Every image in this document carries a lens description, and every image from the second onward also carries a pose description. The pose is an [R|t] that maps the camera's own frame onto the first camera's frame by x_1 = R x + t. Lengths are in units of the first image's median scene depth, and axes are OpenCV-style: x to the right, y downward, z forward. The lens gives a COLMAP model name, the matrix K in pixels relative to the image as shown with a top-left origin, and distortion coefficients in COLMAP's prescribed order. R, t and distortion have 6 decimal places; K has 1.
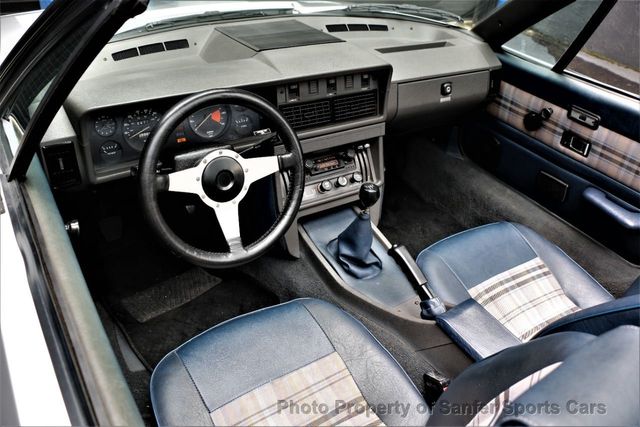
lens RADIAL K [[516.8, 0, 320.0], [0, 516.8, 213.5], [0, 0, 1]] dist [-0.182633, 0.138572]
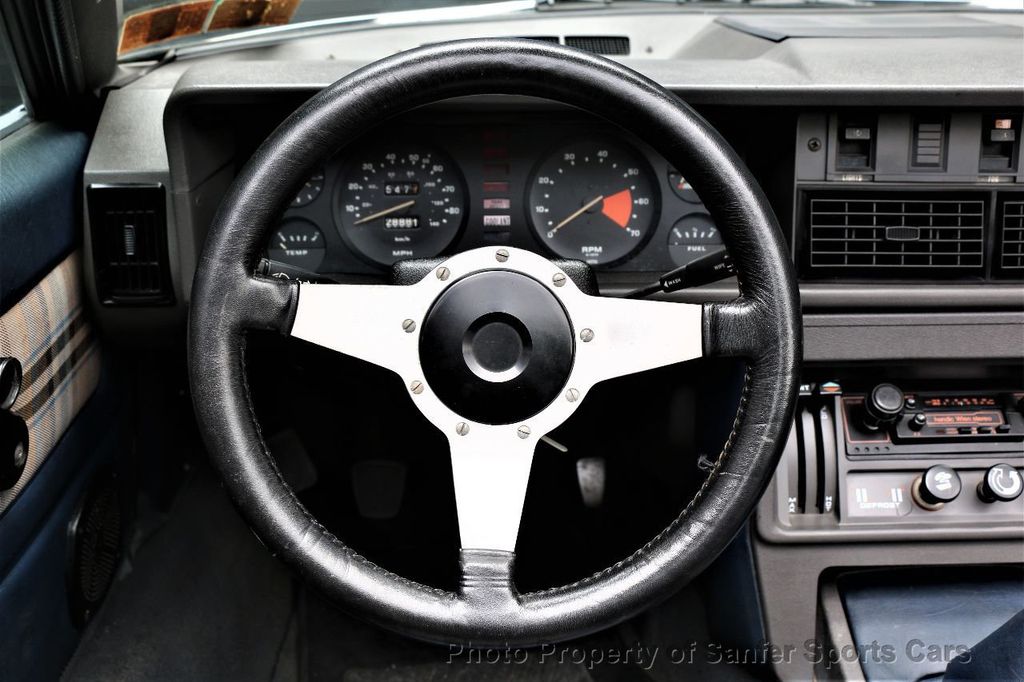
lens RADIAL K [[1017.0, 0, 512.0], [0, 1017.0, 341.0], [0, 0, 1]] dist [-0.140271, 0.171603]
pose [[0.838467, 0.130437, -0.529112, 0.106927], [-0.241728, 0.959206, -0.146596, 0.012171], [0.488406, 0.250817, 0.835793, 0.410079]]
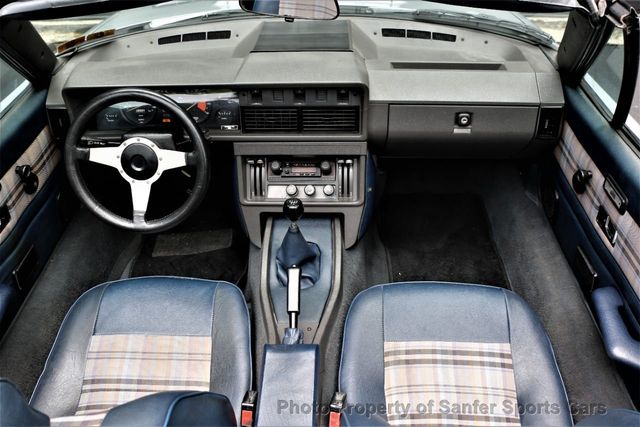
lens RADIAL K [[516.8, 0, 320.0], [0, 516.8, 213.5], [0, 0, 1]] dist [-0.182633, 0.138572]
pose [[0.812995, 0.290341, -0.504719, 0.643585], [-0.255301, 0.956794, 0.139163, -0.181458], [0.523317, 0.015717, 0.851993, 0.168534]]
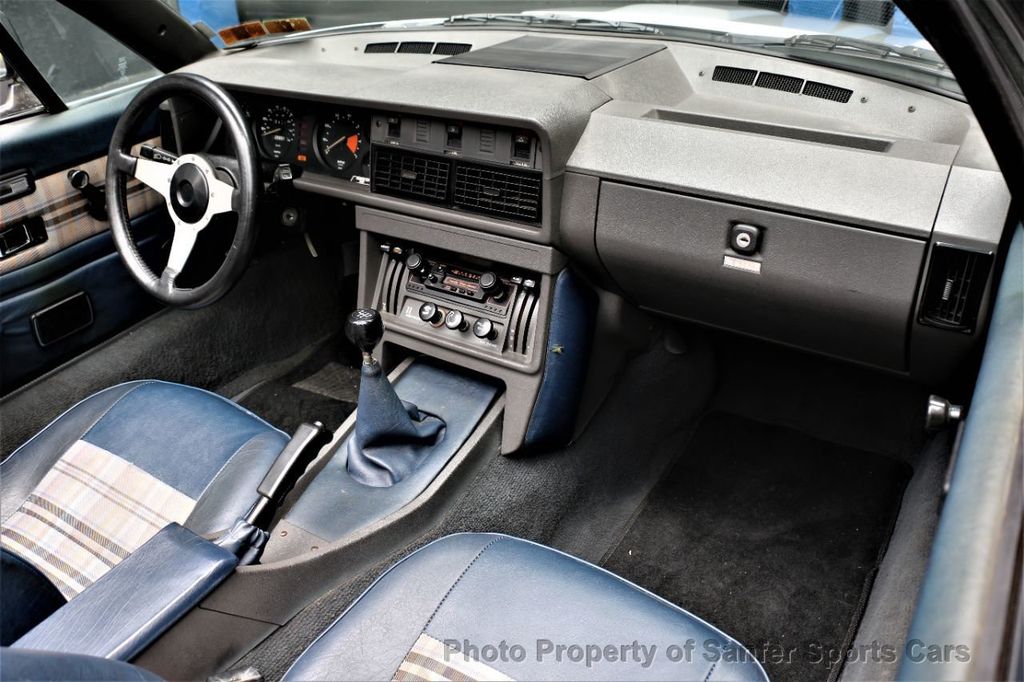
lens RADIAL K [[826.8, 0, 512.0], [0, 826.8, 341.0], [0, 0, 1]] dist [-0.182633, 0.138572]
pose [[0.384381, 0.386747, -0.838259, 0.882434], [-0.450887, 0.870998, 0.195098, -0.263639], [0.805576, 0.302968, 0.509174, 0.681970]]
